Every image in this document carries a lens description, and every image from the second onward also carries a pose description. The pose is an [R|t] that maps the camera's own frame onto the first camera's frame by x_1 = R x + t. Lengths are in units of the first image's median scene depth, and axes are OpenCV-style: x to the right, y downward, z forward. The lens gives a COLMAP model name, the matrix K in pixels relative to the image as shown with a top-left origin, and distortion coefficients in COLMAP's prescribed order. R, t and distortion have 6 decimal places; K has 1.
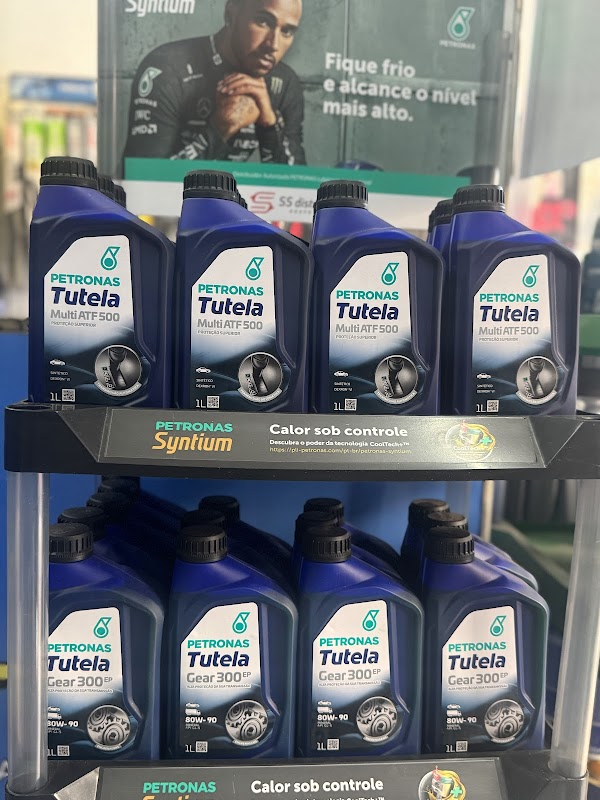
lens RADIAL K [[999.0, 0, 300.1], [0, 999.0, 400.5], [0, 0, 1]] dist [-0.035015, 0.000000]
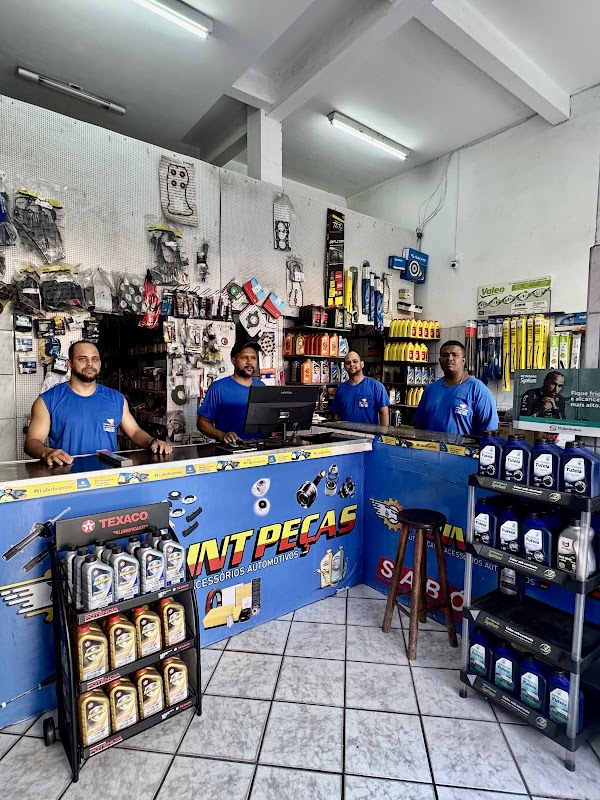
lens RADIAL K [[434.9, 0, 300.1], [0, 434.9, 402.9], [0, 0, 1]] dist [-0.001236, -0.000225]
pose [[0.486471, 0.037690, -0.872883, 1.003796], [-0.053546, 0.998477, 0.013270, -0.272122], [0.872054, 0.040284, 0.487749, -0.754455]]
